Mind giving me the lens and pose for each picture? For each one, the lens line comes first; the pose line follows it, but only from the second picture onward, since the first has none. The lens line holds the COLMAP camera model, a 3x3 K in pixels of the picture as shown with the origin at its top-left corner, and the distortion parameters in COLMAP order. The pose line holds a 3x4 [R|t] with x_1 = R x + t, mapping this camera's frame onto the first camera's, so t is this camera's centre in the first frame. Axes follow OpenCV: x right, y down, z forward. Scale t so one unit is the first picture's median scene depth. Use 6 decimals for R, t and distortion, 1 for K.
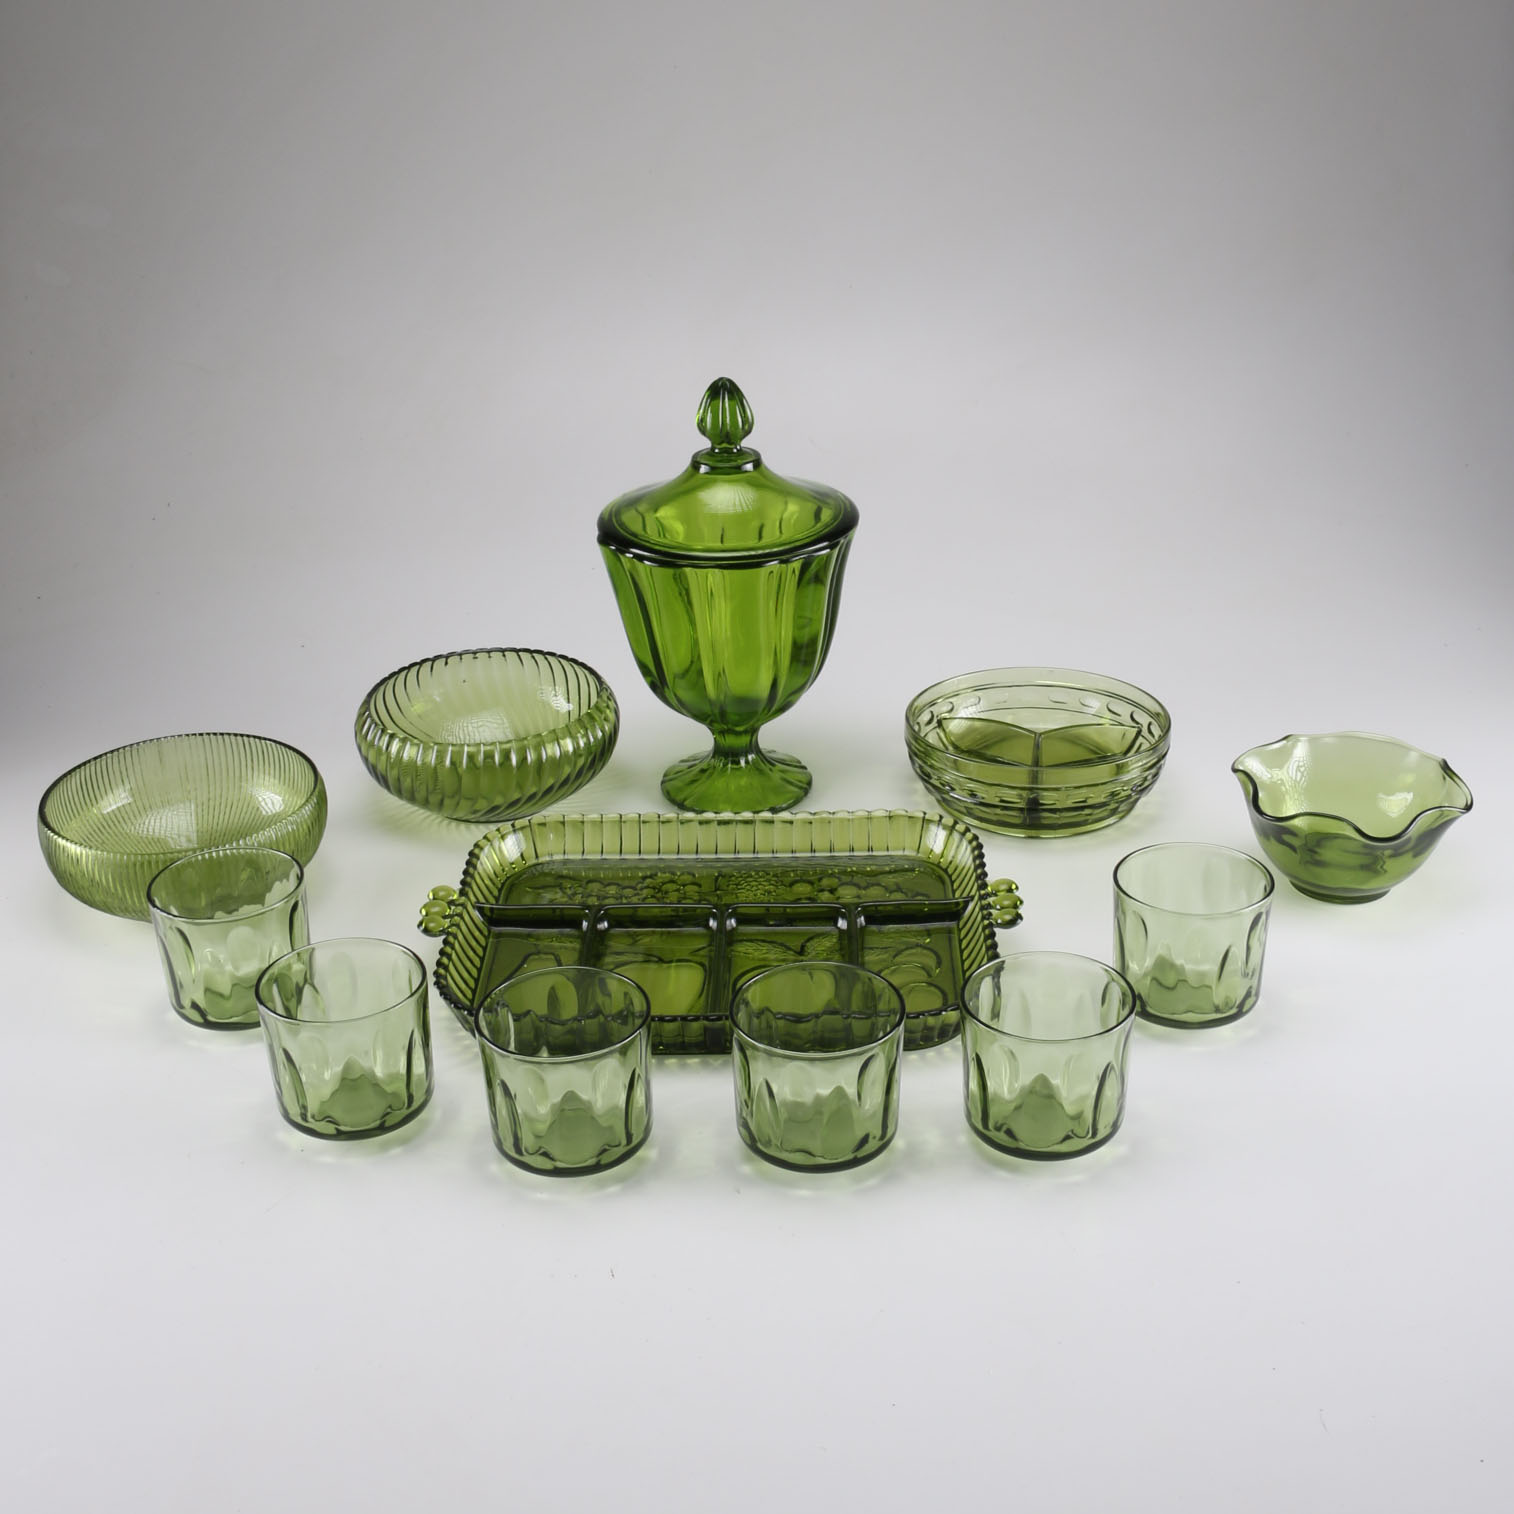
lens RADIAL K [[1708.0, 0, 760.2], [0, 1708.0, 754.9], [0, 0, 1]] dist [0.000050, 0.000000]
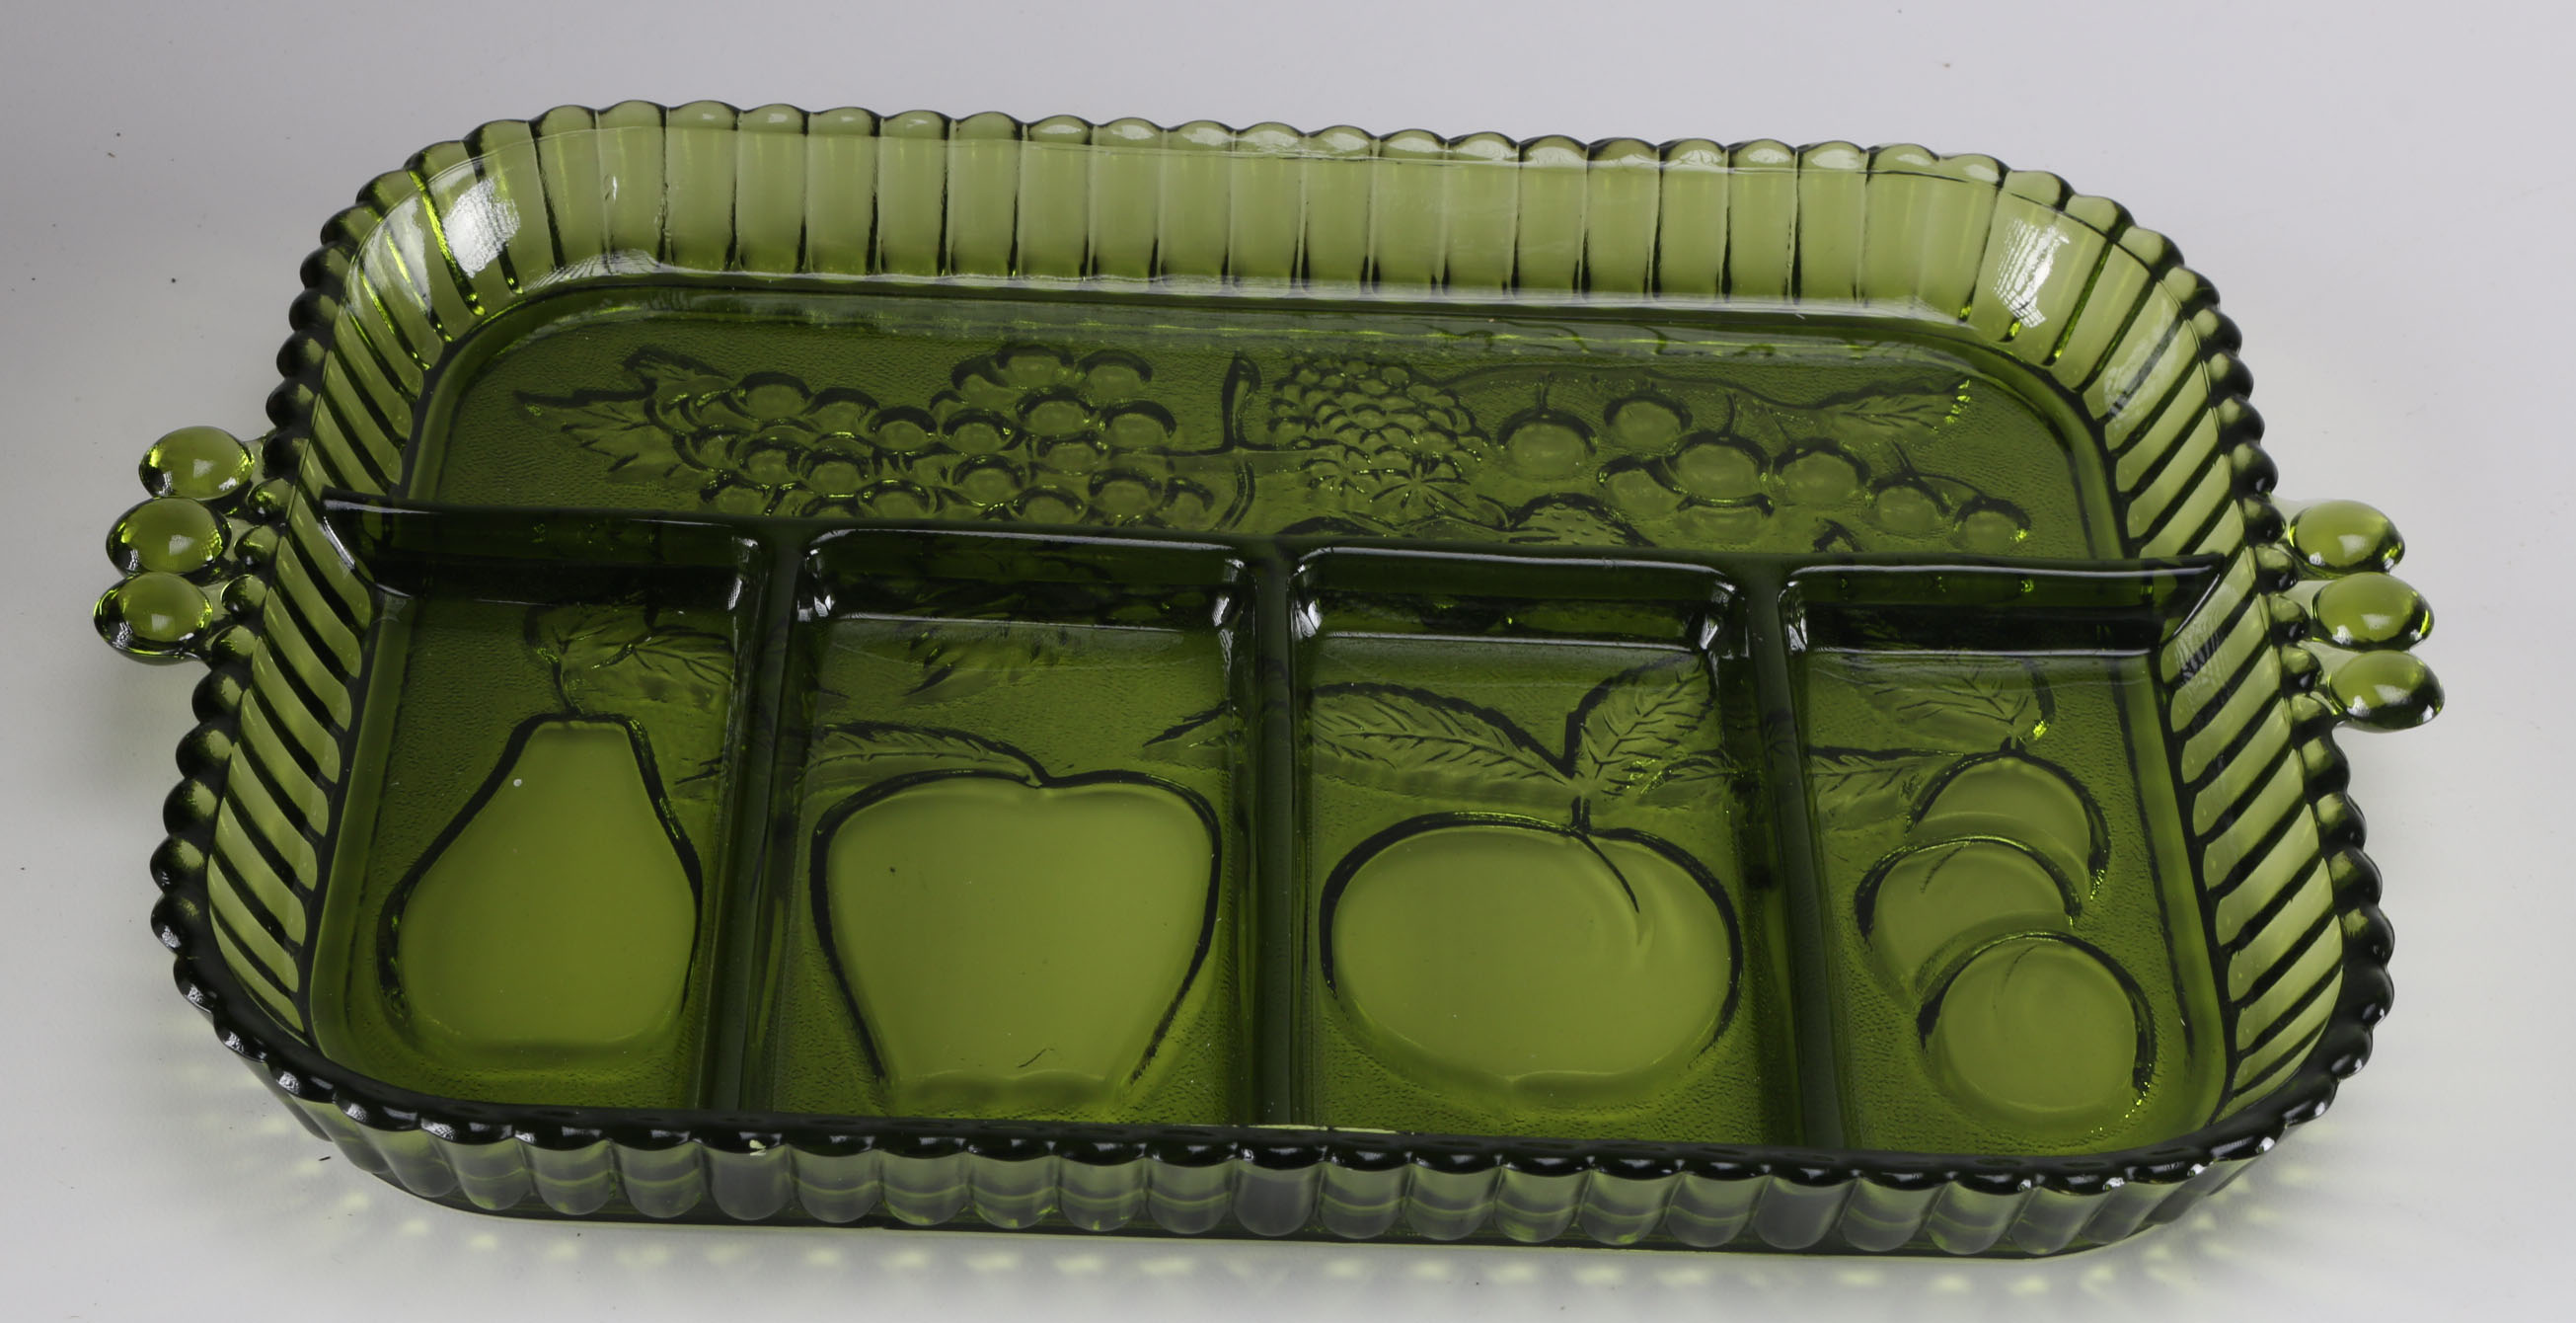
lens RADIAL K [[5536.1, 0, 1284.1], [0, 5536.1, 662.7], [0, 0, 1]] dist [0.191639, 0.000000]
pose [[0.997813, 0.064005, 0.016533, -0.034021], [-0.065873, 0.983673, 0.167474, -0.037432], [-0.005543, -0.168197, 0.985738, 0.163128]]
